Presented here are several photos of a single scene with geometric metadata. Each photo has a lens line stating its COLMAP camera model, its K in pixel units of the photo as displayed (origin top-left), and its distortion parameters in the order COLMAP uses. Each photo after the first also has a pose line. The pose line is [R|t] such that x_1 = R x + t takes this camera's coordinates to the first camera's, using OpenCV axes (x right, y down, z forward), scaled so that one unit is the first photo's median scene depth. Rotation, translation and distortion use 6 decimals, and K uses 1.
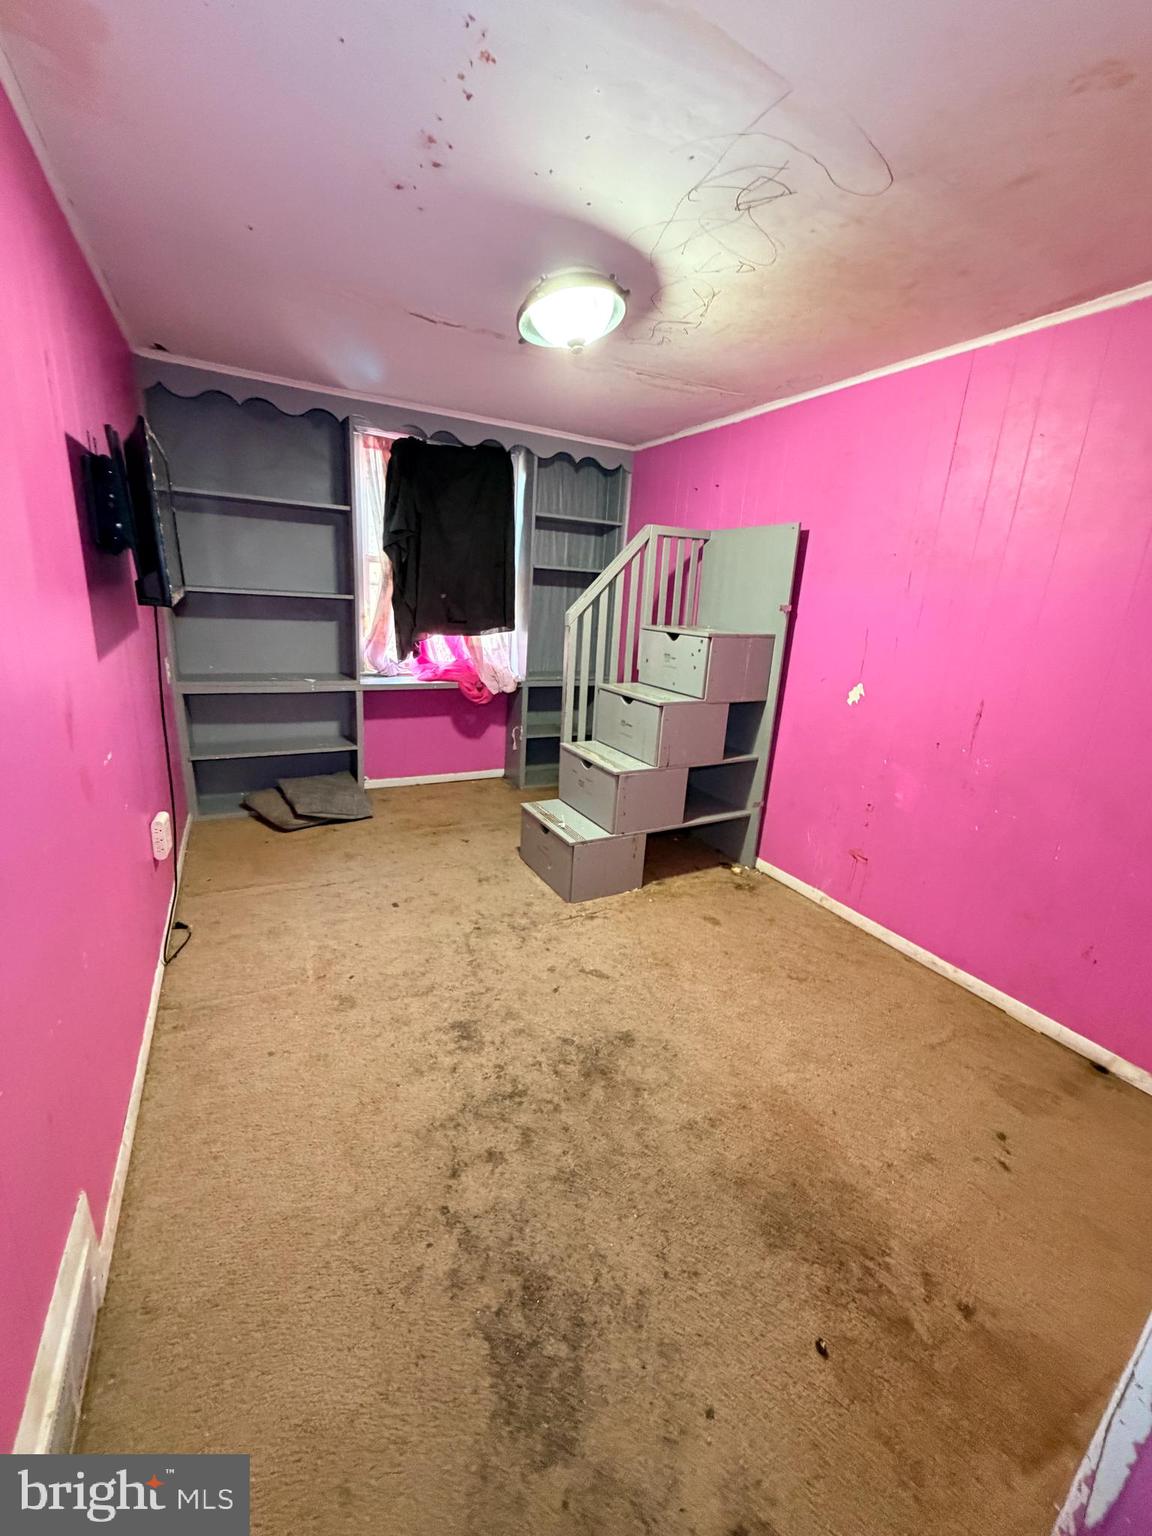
lens RADIAL K [[620.0, 0, 577.6], [0, 620.0, 768.5], [0, 0, 1]] dist [0.007778, -0.000061]
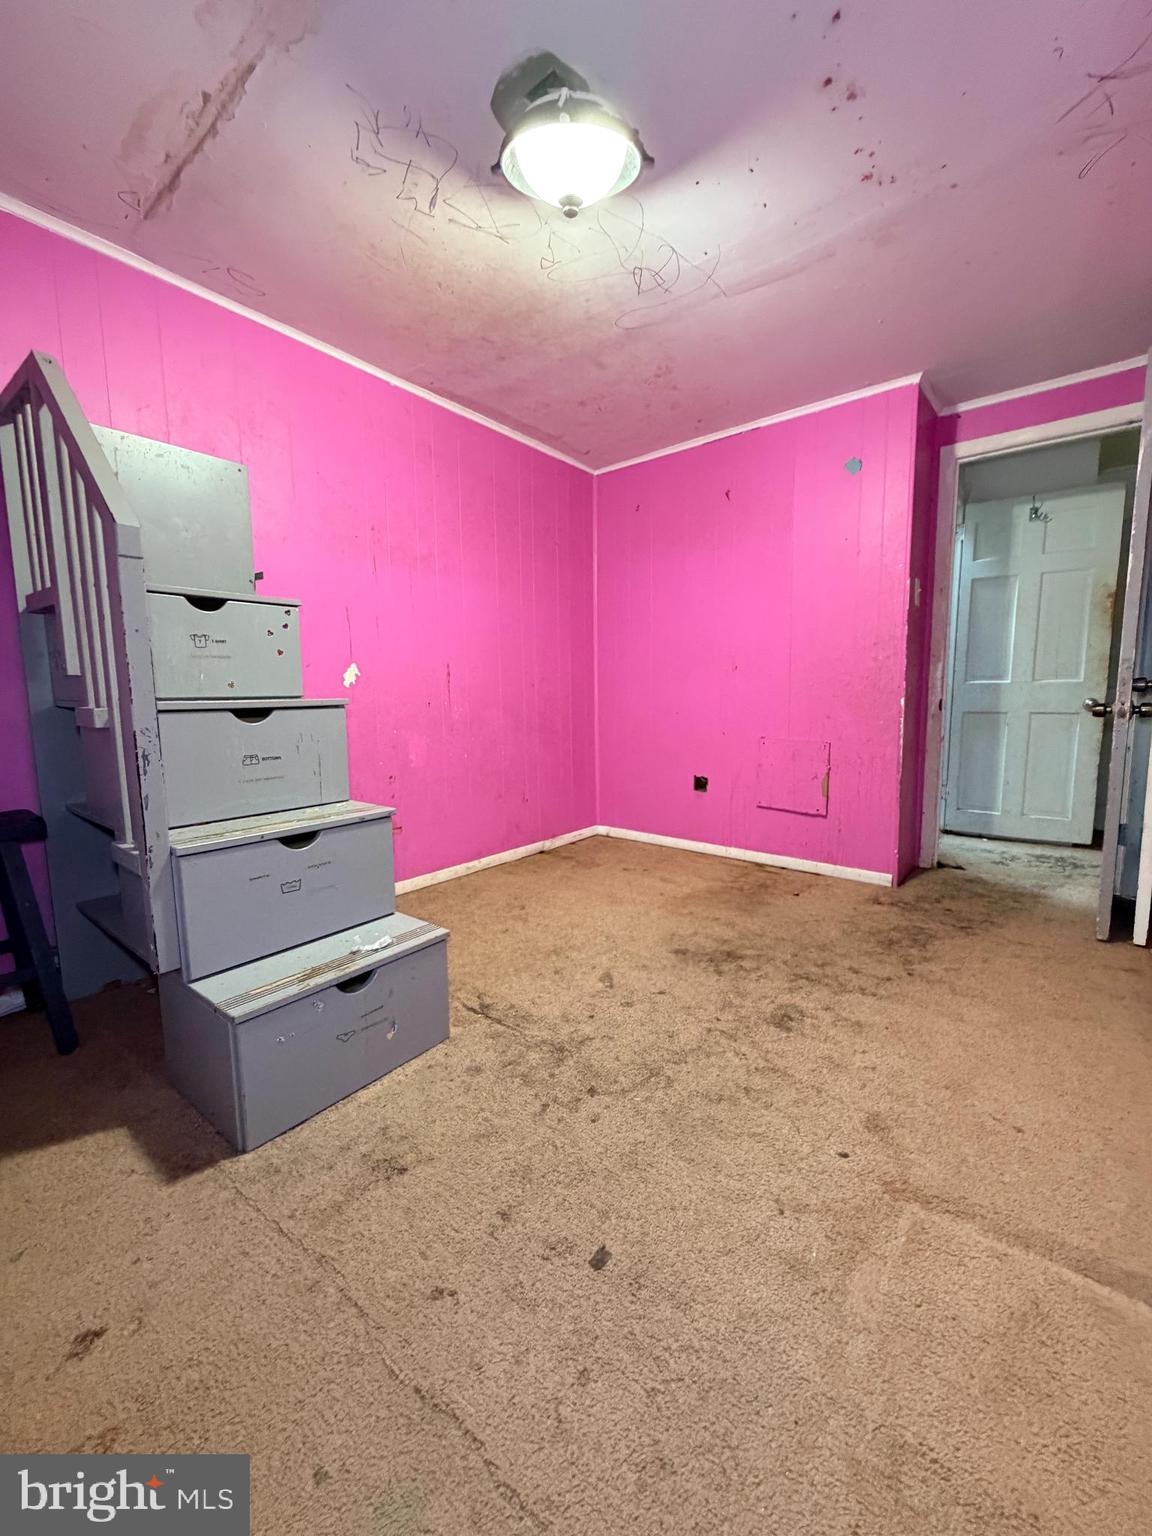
lens RADIAL K [[620.0, 0, 577.6], [0, 620.0, 768.5], [0, 0, 1]] dist [0.007778, -0.000061]
pose [[-0.406359, -0.162507, 0.899146, -0.805578], [0.238797, 0.930967, 0.276180, -0.227759], [-0.881957, 0.326942, -0.339501, 1.449624]]
